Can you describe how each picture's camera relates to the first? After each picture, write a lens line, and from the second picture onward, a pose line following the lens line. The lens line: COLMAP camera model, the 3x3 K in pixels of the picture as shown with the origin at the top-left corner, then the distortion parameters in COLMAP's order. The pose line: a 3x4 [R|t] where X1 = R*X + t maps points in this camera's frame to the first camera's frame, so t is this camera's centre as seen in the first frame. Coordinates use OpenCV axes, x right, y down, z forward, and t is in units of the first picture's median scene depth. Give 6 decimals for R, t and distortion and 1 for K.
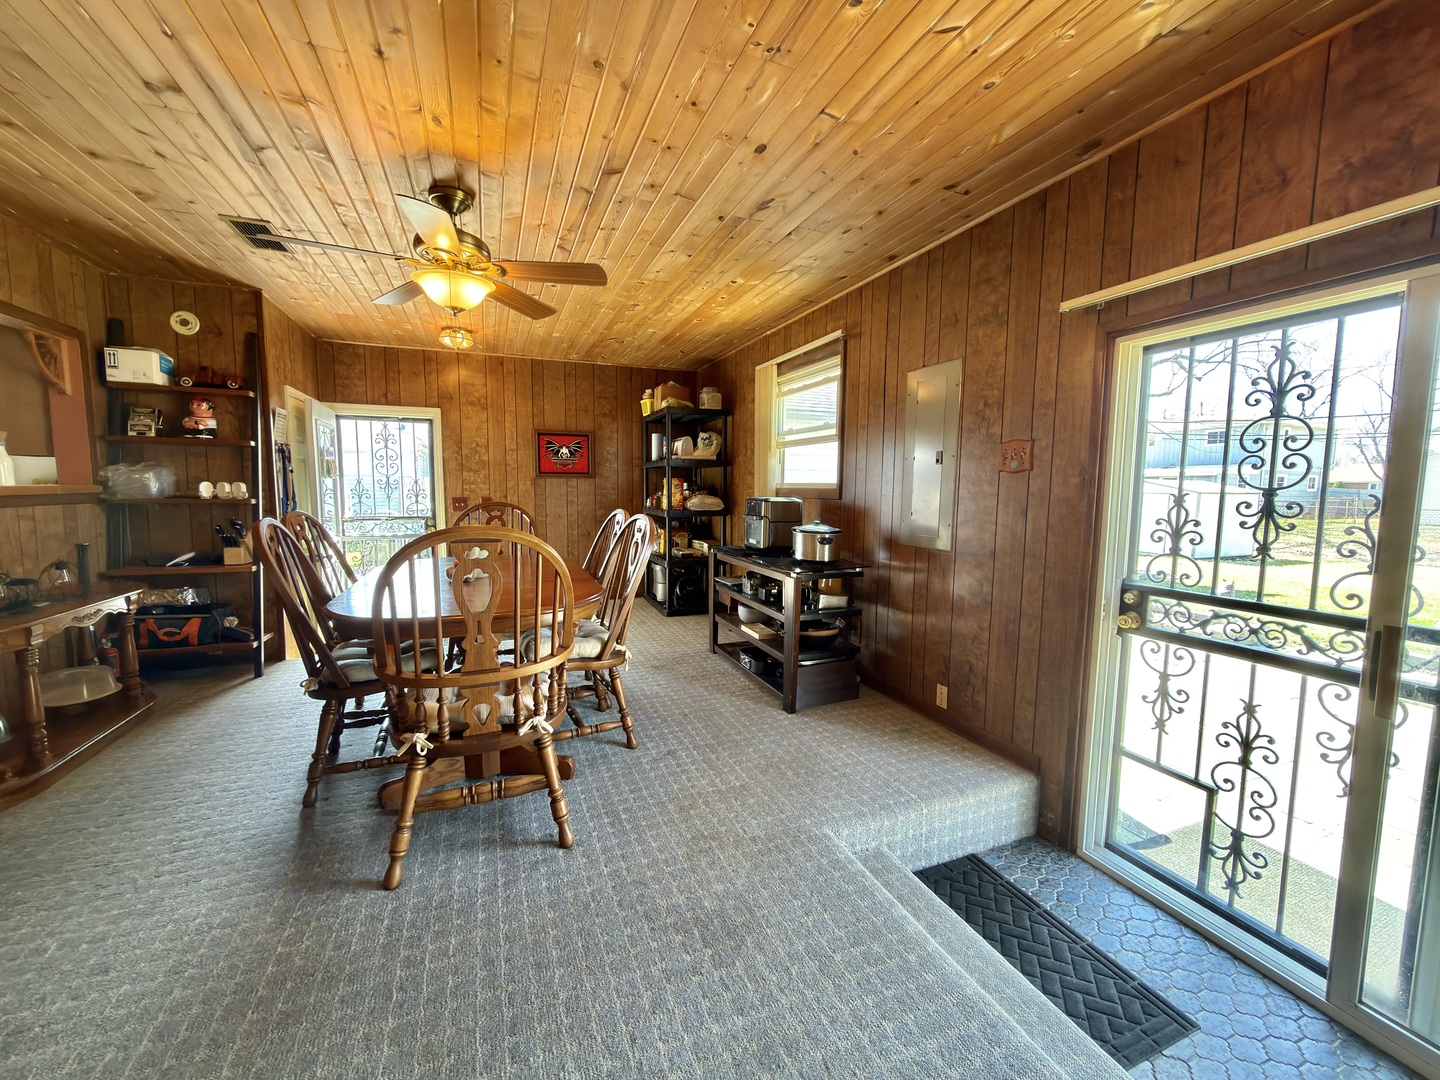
lens RADIAL K [[572.0, 0, 719.0], [0, 572.0, 539.8], [0, 0, 1]] dist [0.000424, -0.000423]
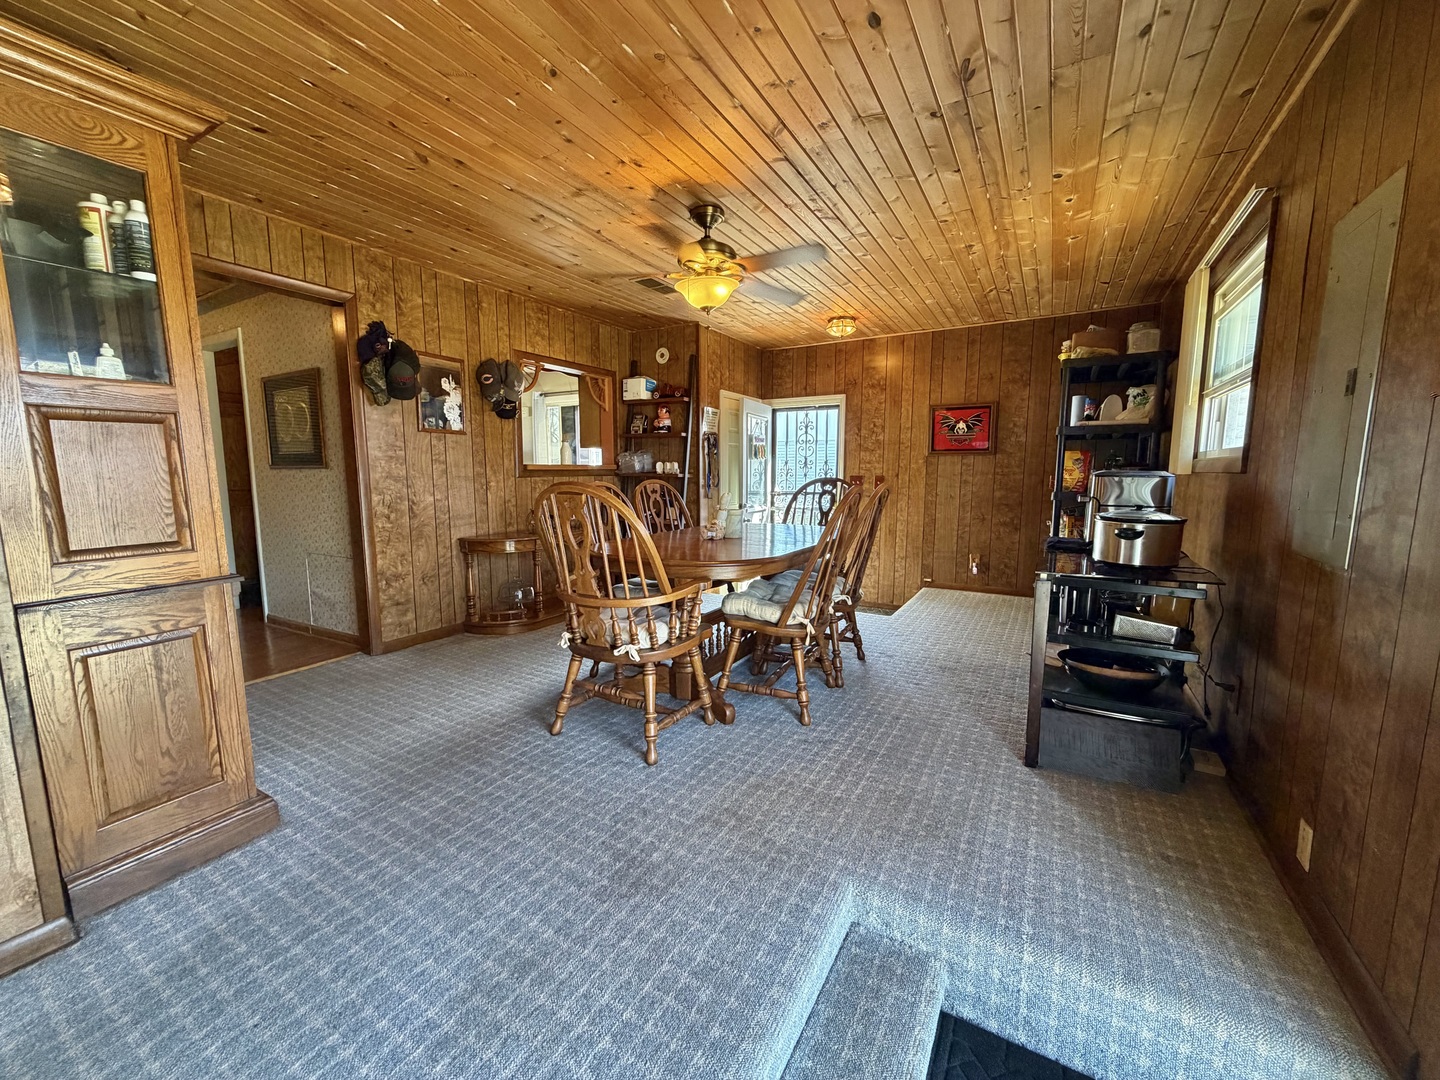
lens RADIAL K [[572.0, 0, 719.0], [0, 572.0, 539.8], [0, 0, 1]] dist [0.000424, -0.000423]
pose [[0.609459, 0.088051, -0.787913, 0.372543], [-0.070934, 0.995884, 0.056424, 0.004732], [0.789638, 0.021502, 0.613196, 0.209219]]
